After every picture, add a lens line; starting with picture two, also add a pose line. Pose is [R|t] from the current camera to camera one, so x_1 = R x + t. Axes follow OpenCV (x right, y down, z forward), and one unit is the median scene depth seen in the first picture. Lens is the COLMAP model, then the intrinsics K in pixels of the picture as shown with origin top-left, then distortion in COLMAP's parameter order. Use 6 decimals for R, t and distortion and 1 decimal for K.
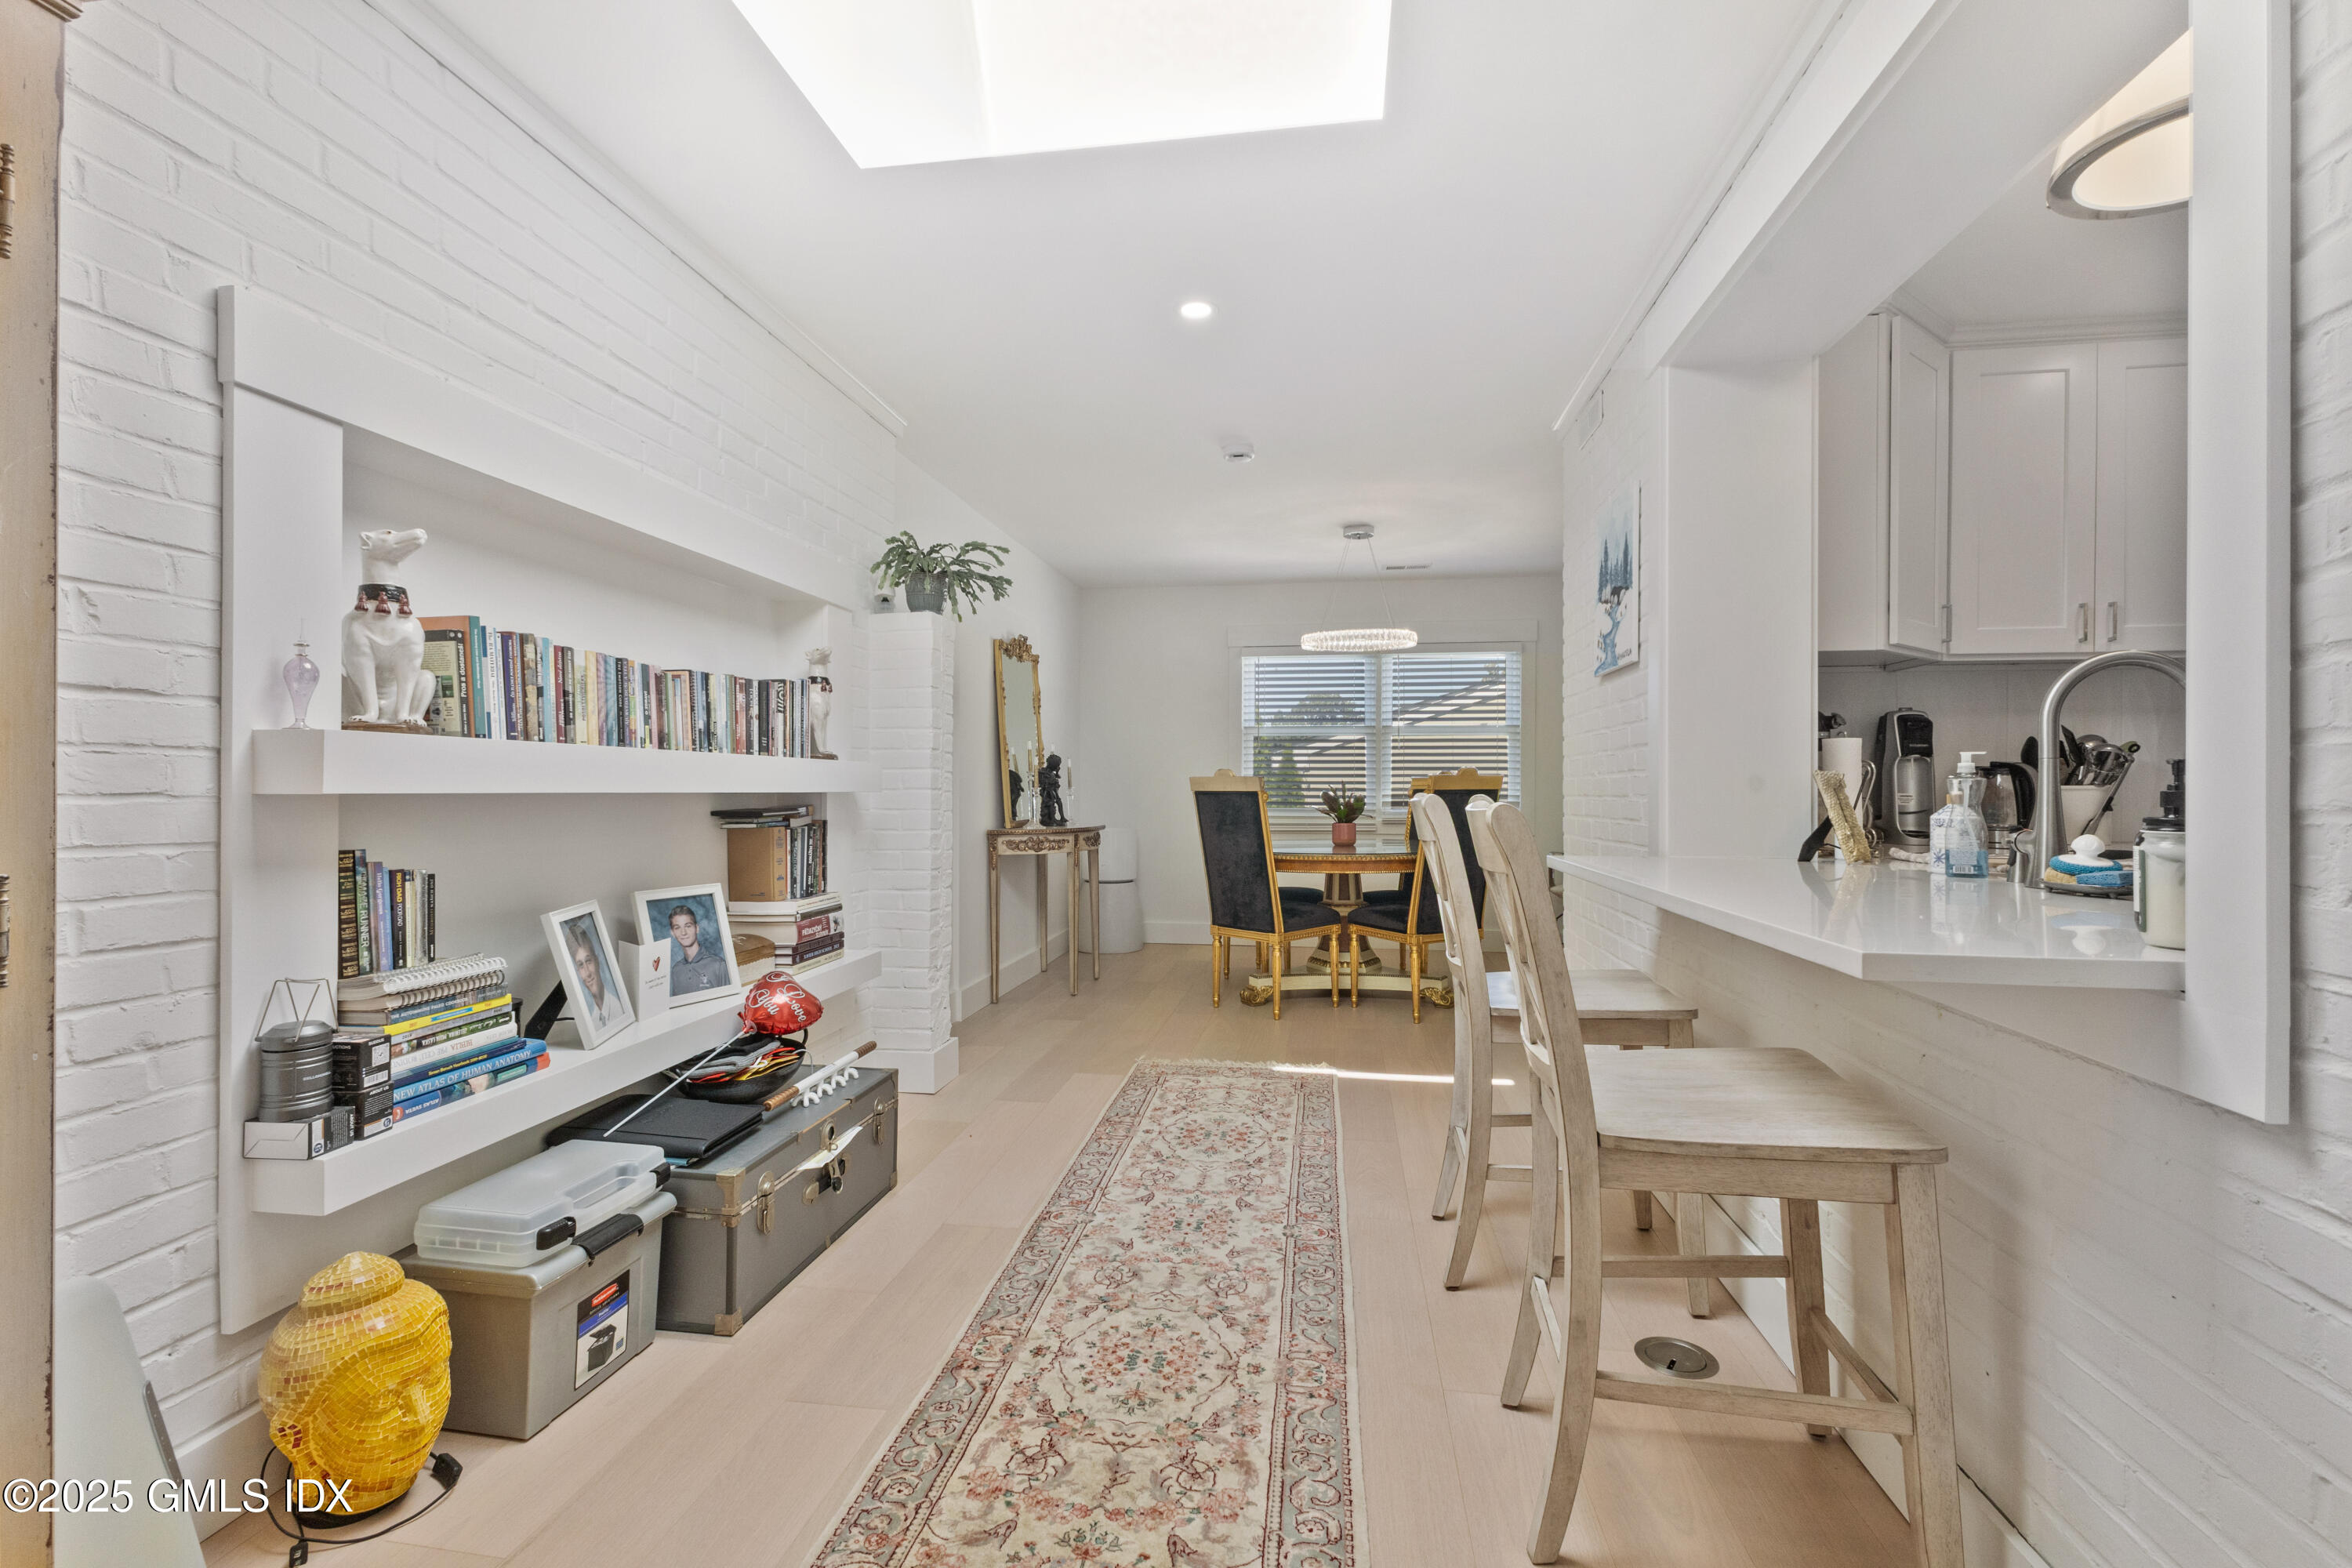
lens RADIAL K [[1028.1, 0, 1174.8], [0, 1028.1, 787.5], [0, 0, 1]] dist [-0.002039, -0.000057]
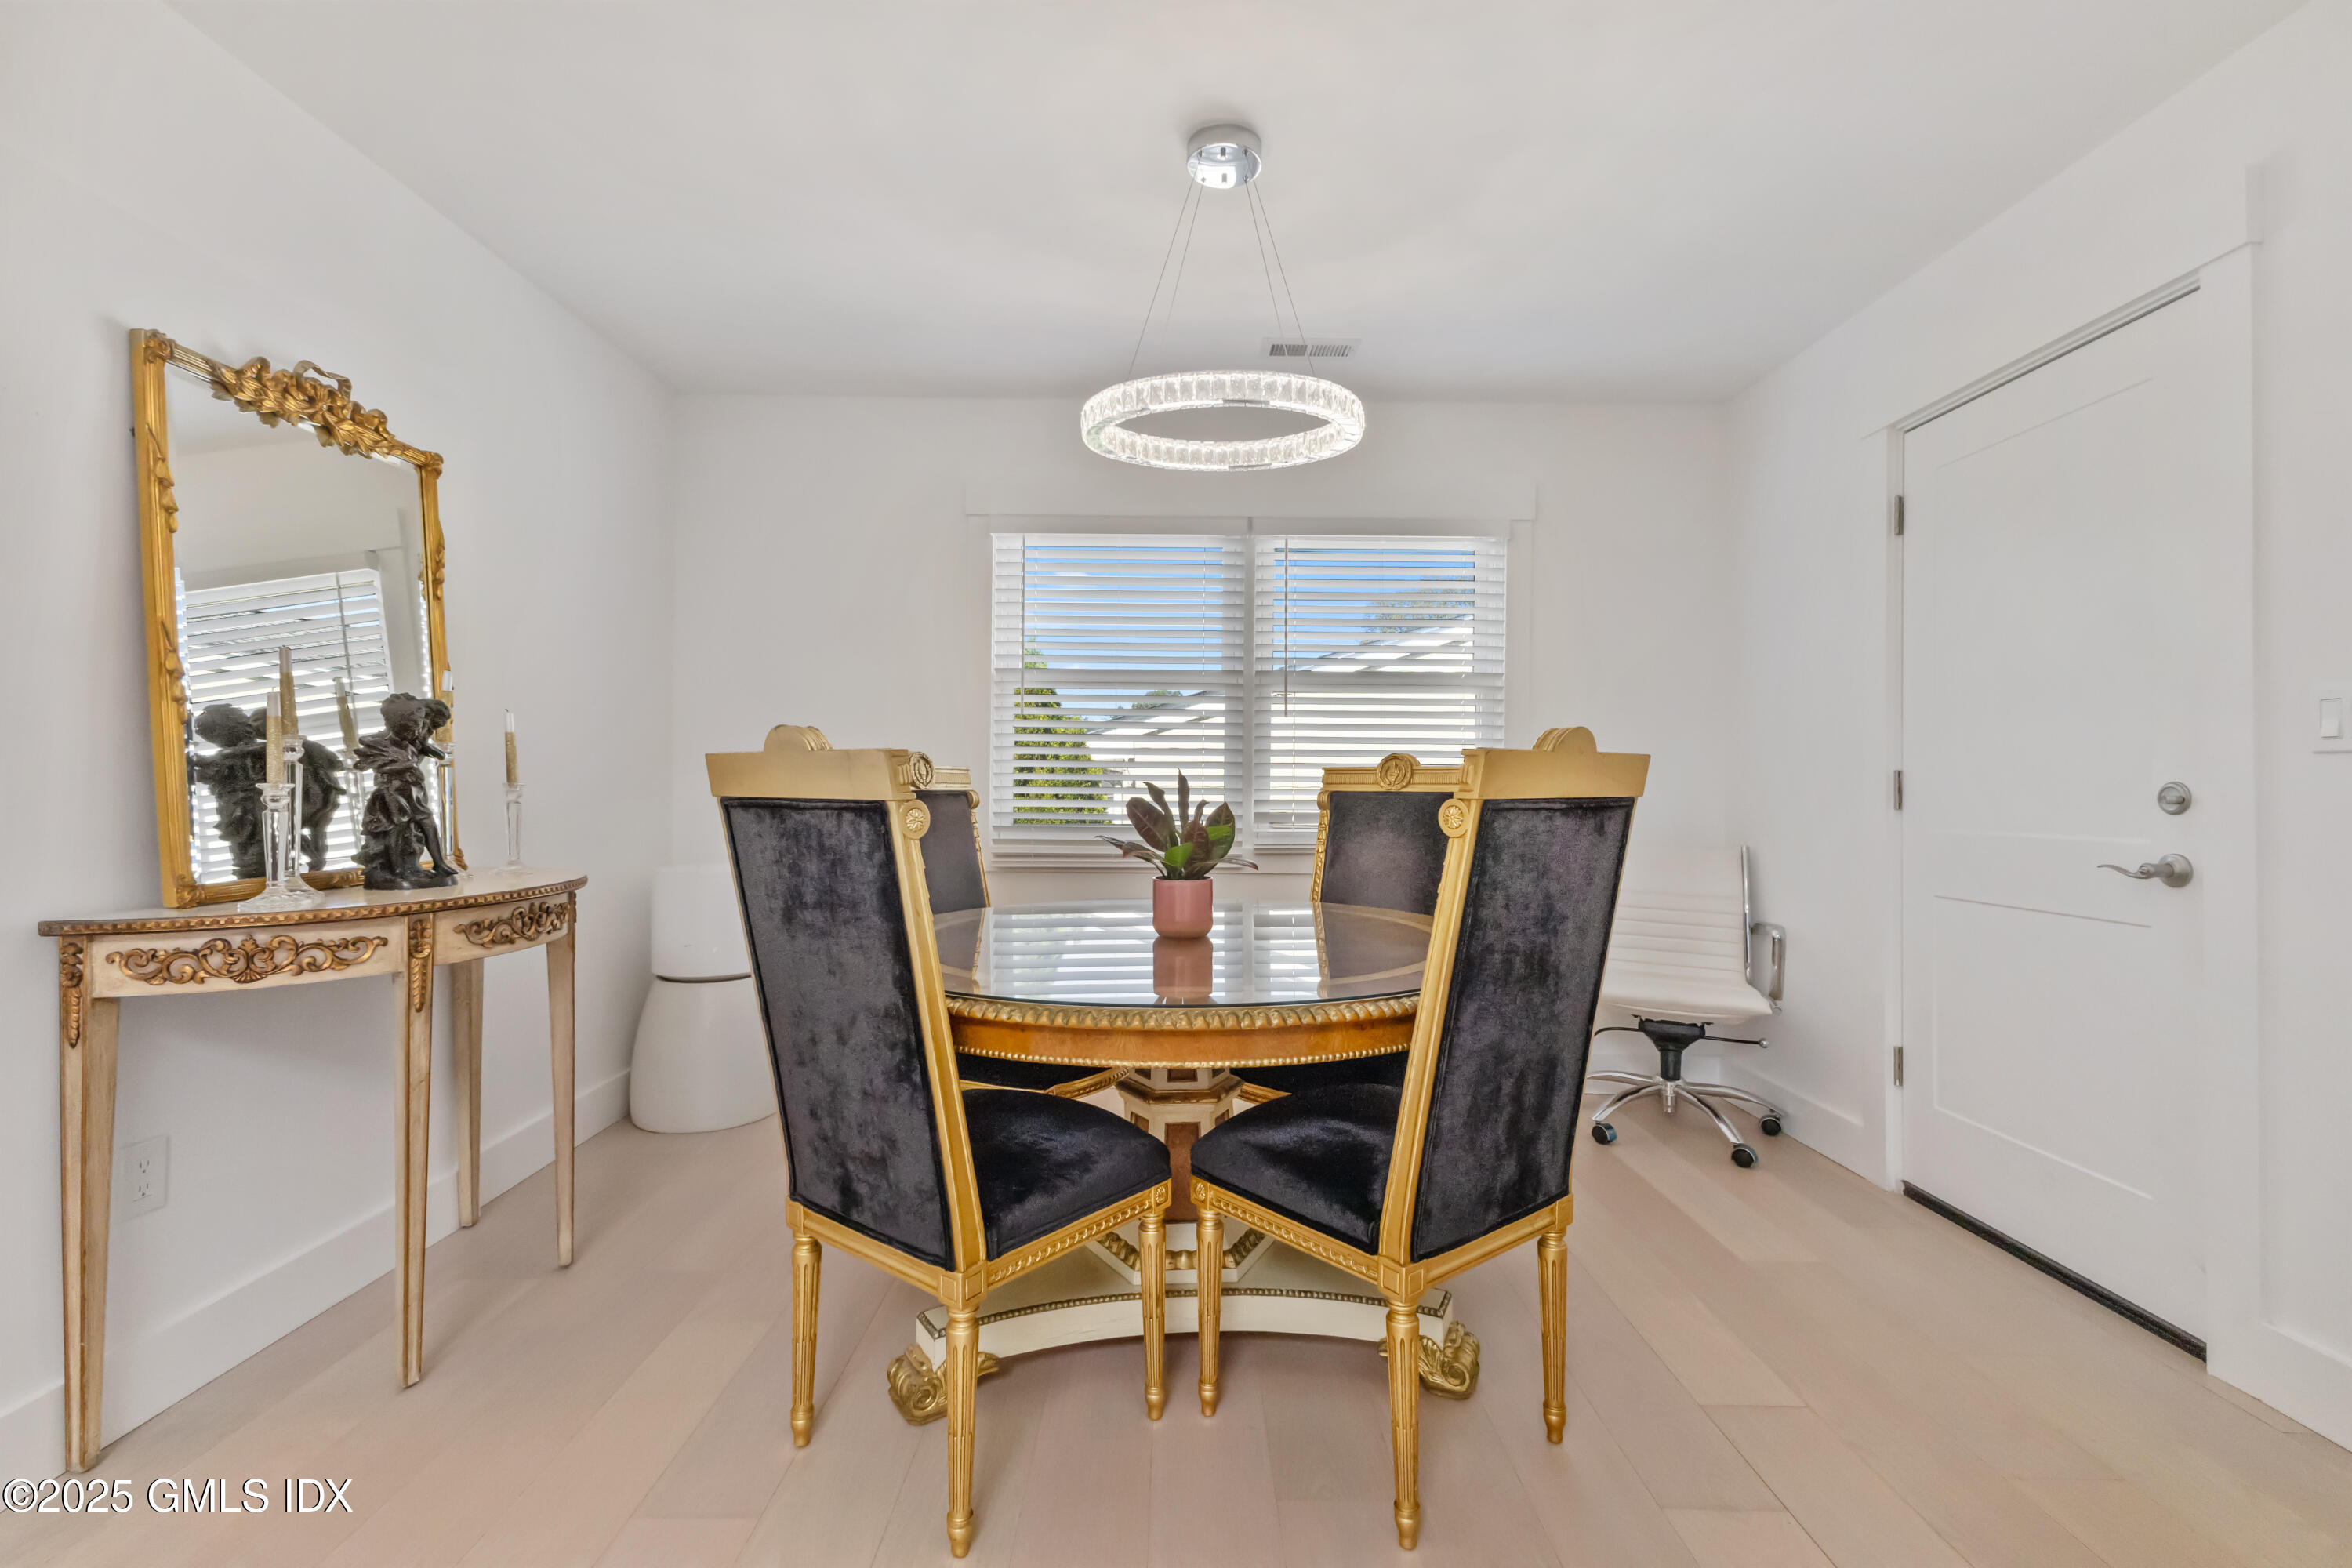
lens RADIAL K [[1028.1, 0, 1179.4], [0, 1028.1, 783.9], [0, 0, 1]] dist [-0.002039, -0.000057]
pose [[0.987670, 0.006463, 0.156417, 0.105430], [-0.006658, 0.999978, 0.000721, -0.001791], [-0.156409, -0.001754, 0.987691, 0.636018]]
